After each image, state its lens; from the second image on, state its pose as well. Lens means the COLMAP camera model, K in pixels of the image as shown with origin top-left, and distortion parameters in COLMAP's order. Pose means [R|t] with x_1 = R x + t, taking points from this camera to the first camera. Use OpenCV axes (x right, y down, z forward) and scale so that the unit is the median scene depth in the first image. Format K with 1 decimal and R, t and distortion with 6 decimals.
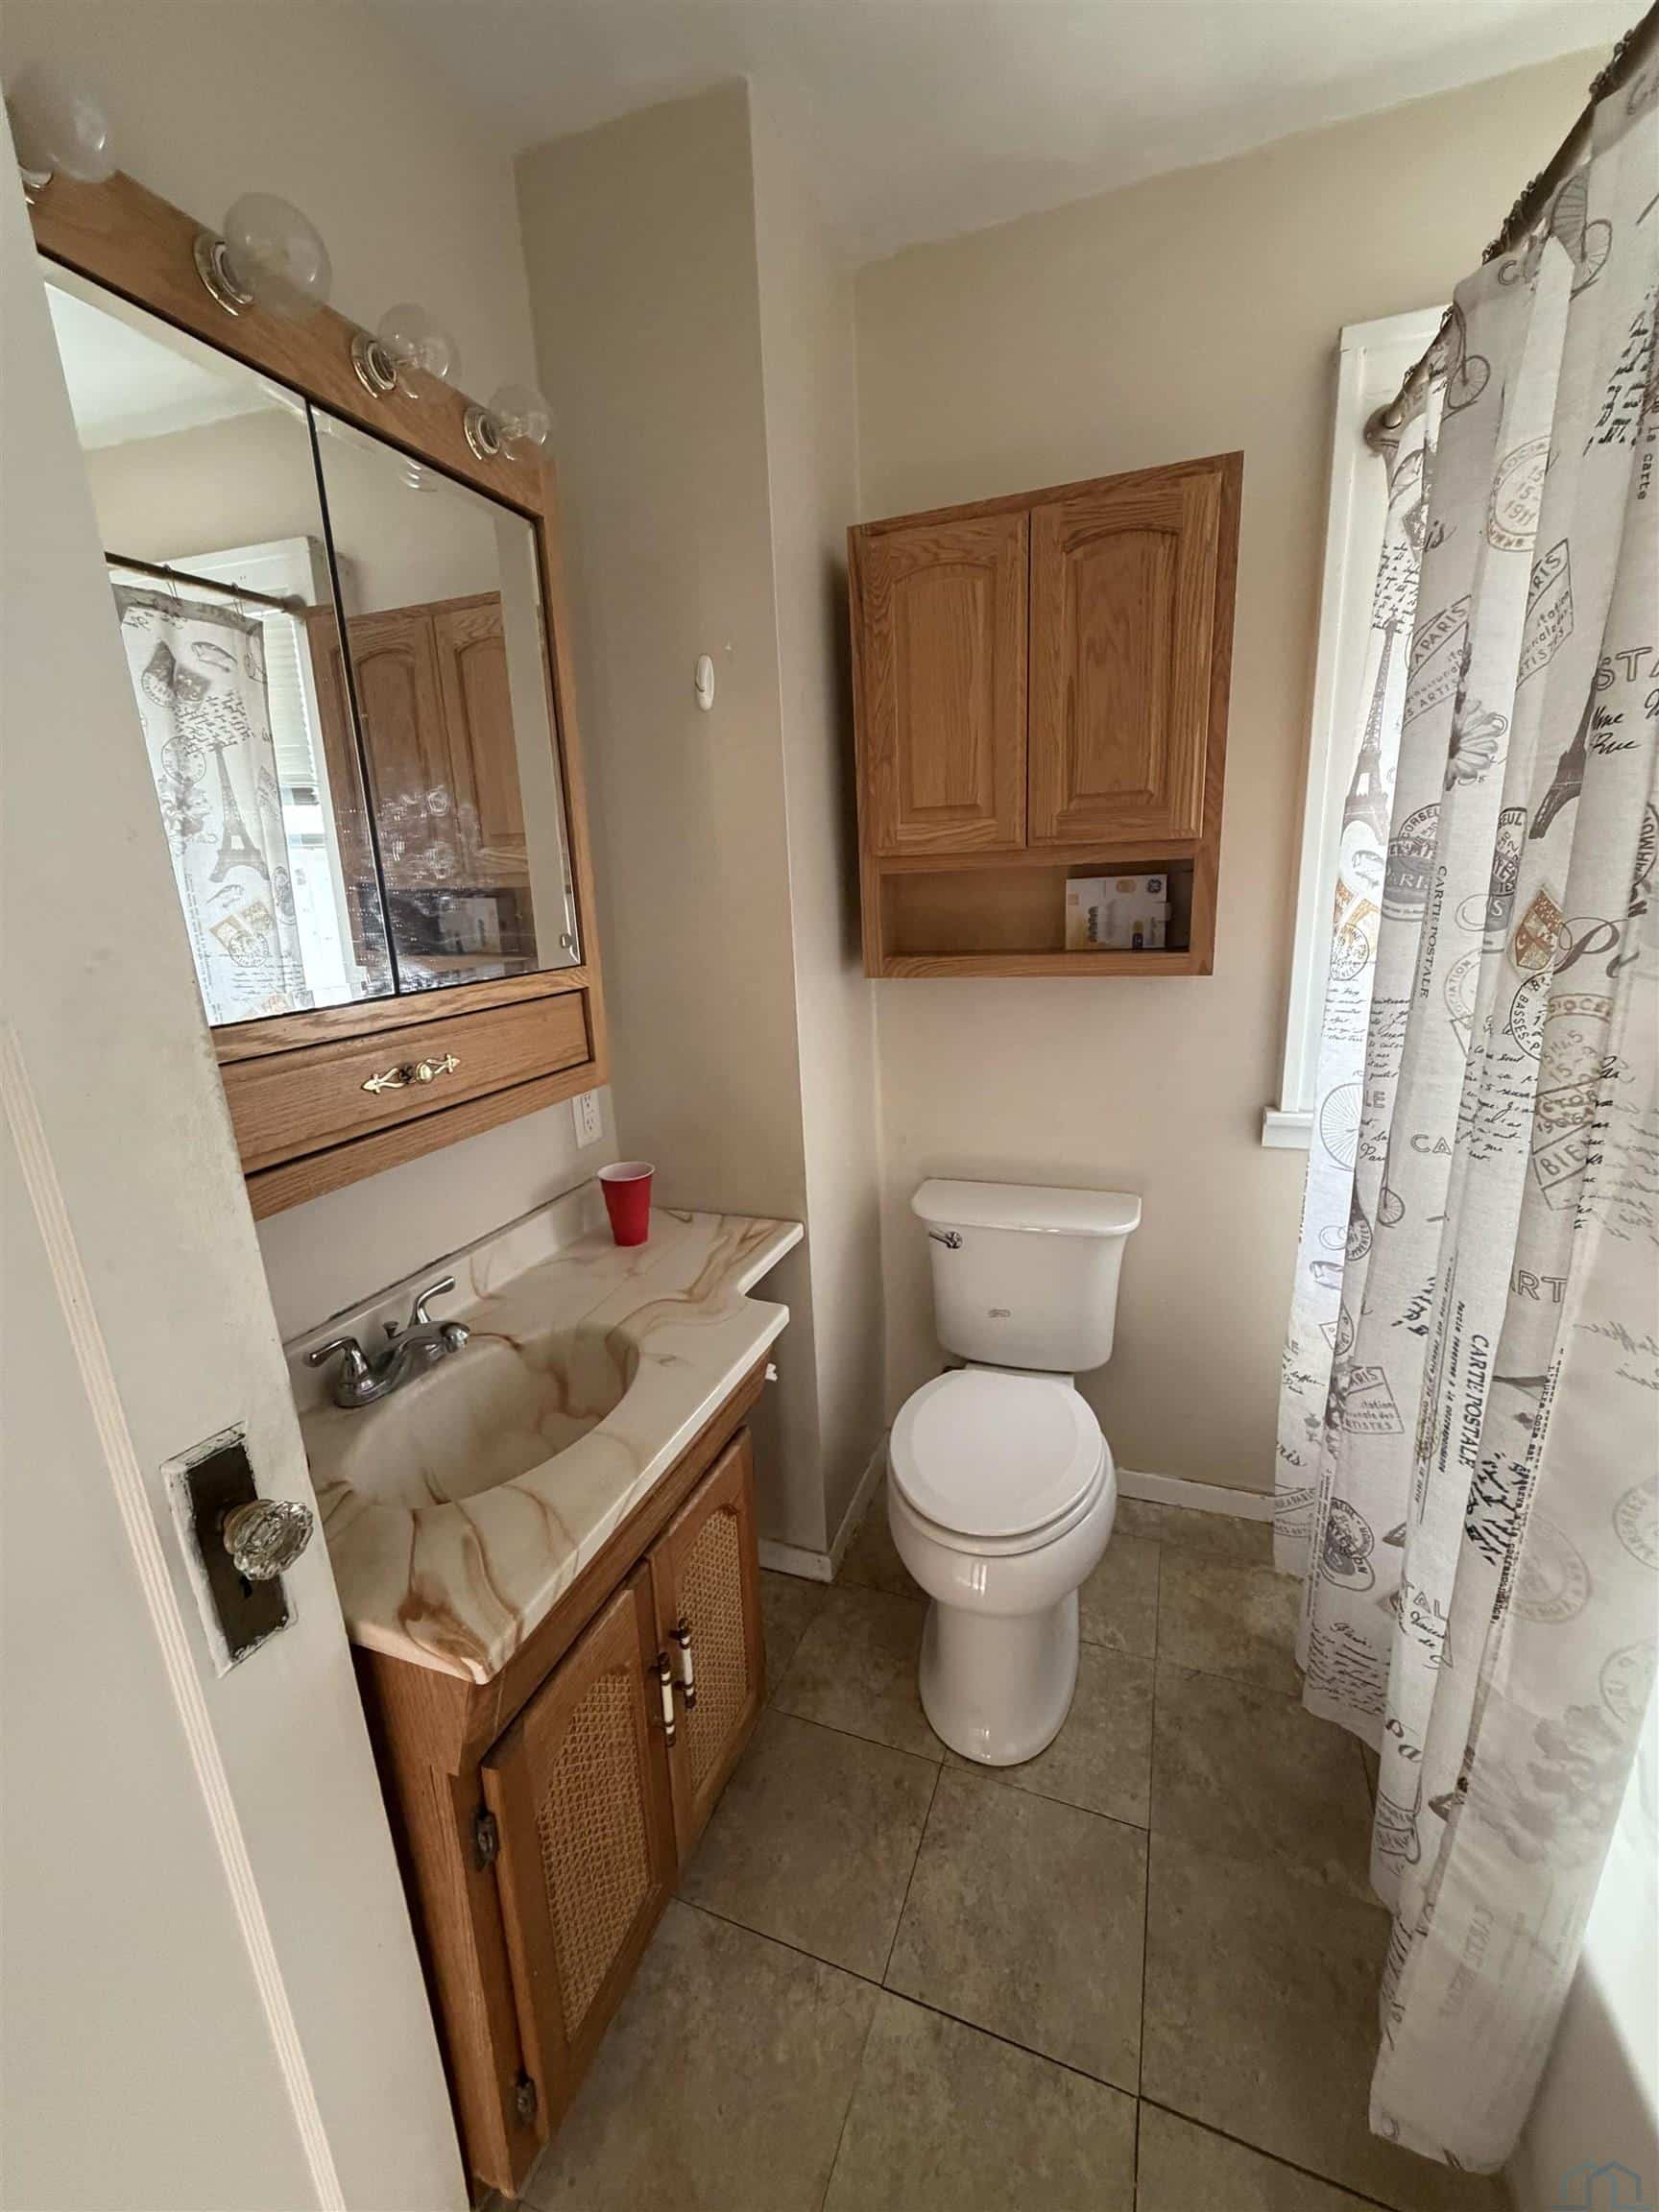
lens RADIAL K [[879.2, 0, 828.6], [0, 879.2, 1096.3], [0, 0, 1]] dist [-0.000506, 0.000113]
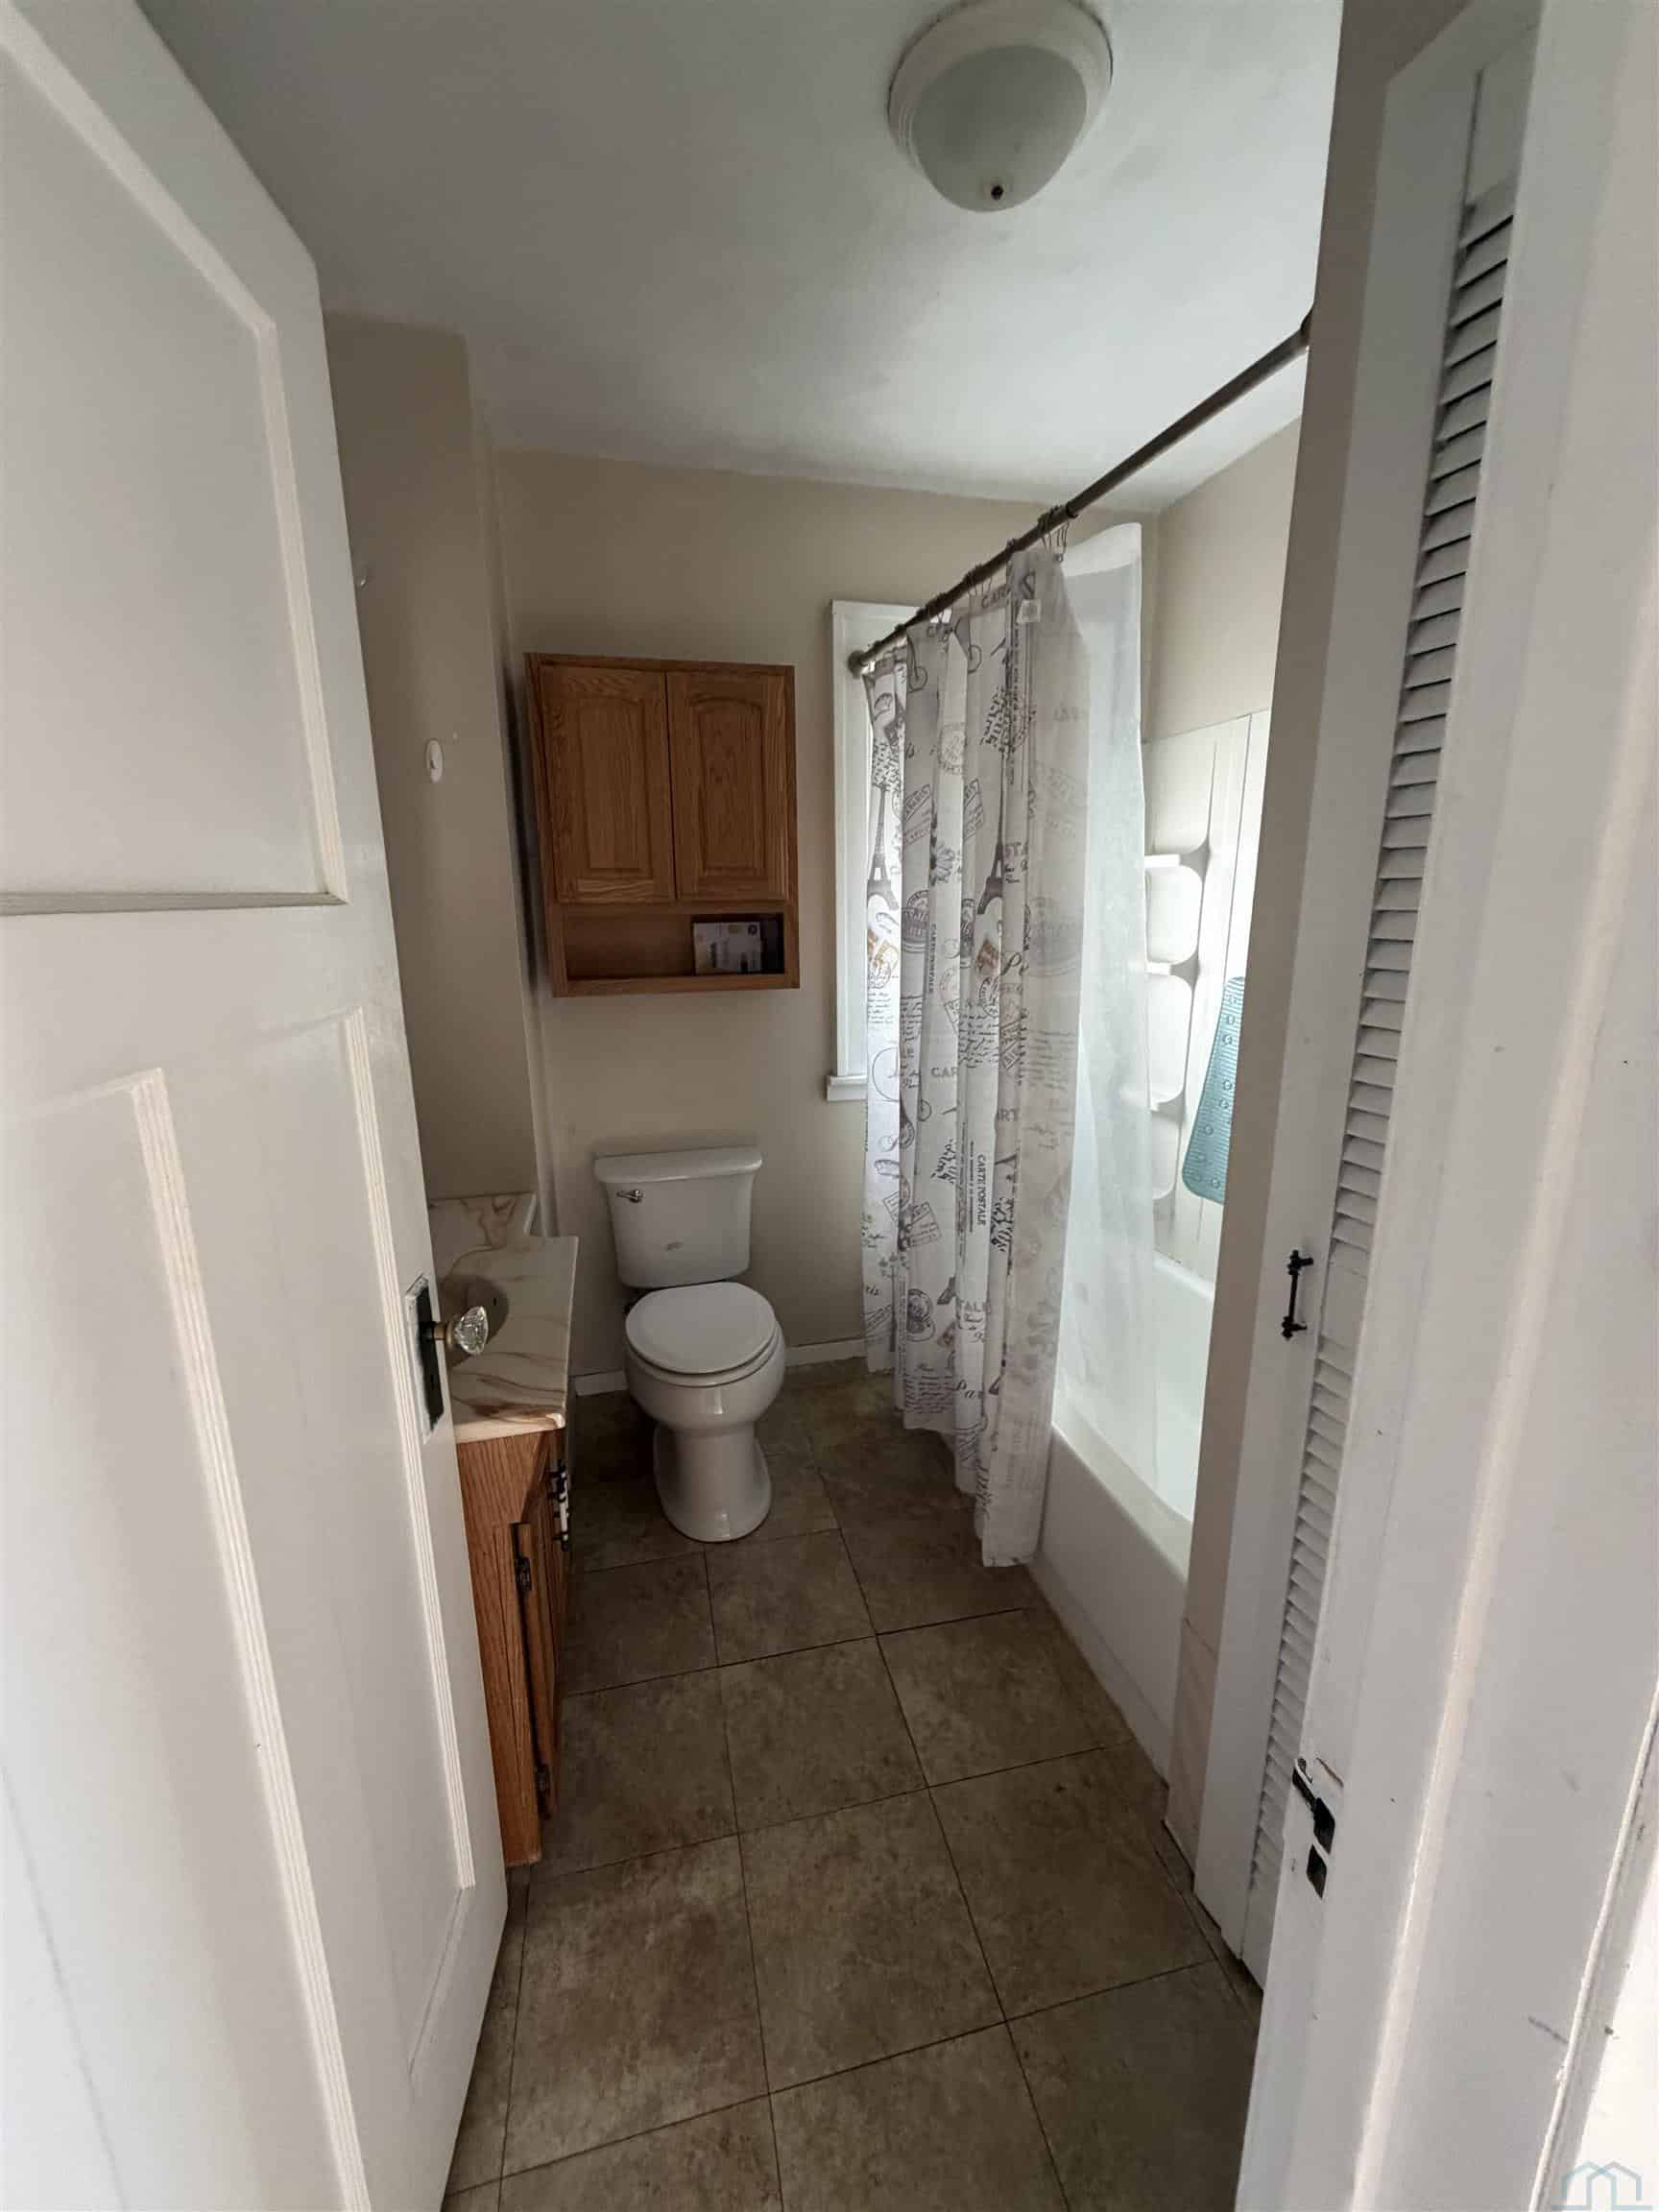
lens RADIAL K [[879.2, 0, 828.6], [0, 879.2, 1096.3], [0, 0, 1]] dist [-0.000506, 0.000113]
pose [[0.827277, -0.086637, 0.555074, -0.466759], [0.107766, 0.994161, -0.005444, 0.076493], [-0.551361, 0.064322, 0.831783, -0.352626]]
